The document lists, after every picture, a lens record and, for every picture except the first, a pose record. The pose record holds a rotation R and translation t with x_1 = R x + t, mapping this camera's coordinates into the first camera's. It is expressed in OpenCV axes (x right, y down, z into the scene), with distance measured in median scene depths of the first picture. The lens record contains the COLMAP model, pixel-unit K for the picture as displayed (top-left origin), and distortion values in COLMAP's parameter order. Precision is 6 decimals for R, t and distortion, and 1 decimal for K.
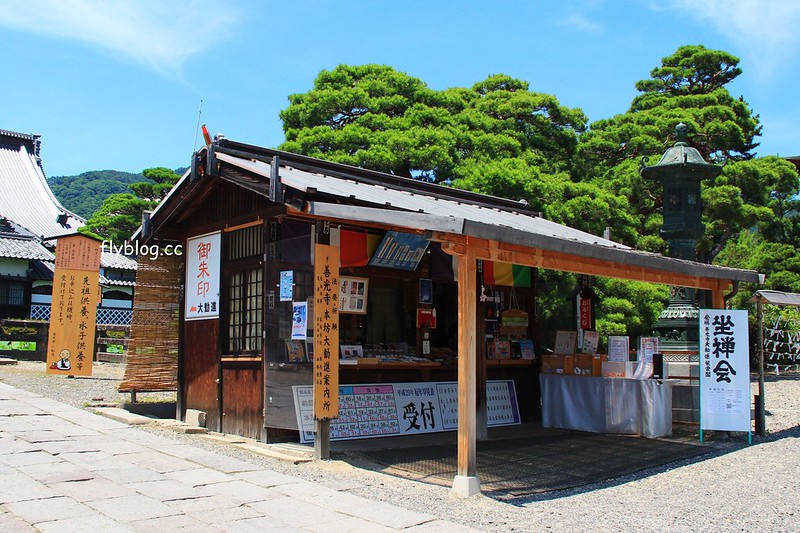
lens RADIAL K [[1195.1, 0, 400.0], [0, 1195.1, 266.5], [0, 0, 1]] dist [0.005901, 0.056504]
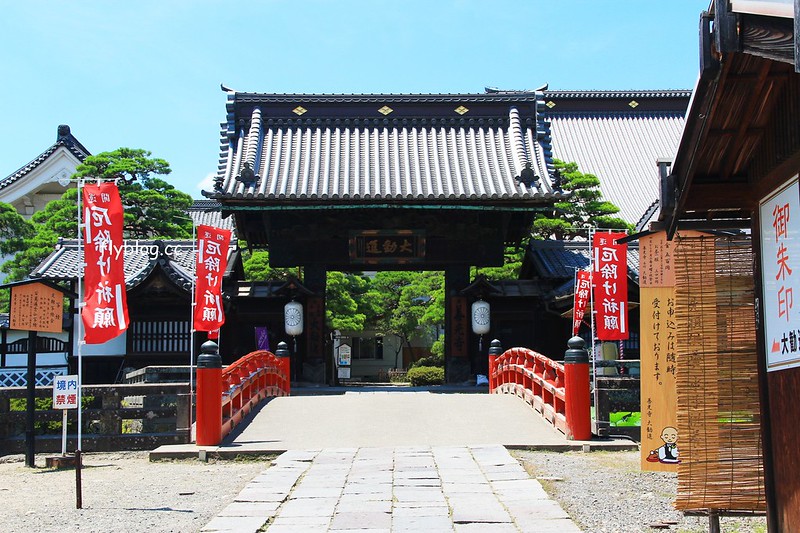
lens RADIAL K [[1195.1, 0, 400.0], [0, 1195.1, 266.5], [0, 0, 1]] dist [0.005901, 0.056504]
pose [[0.583821, -0.107022, -0.804798, 0.120606], [0.077068, 0.994103, -0.076288, 0.027801], [0.808216, -0.017486, 0.588626, 0.585985]]
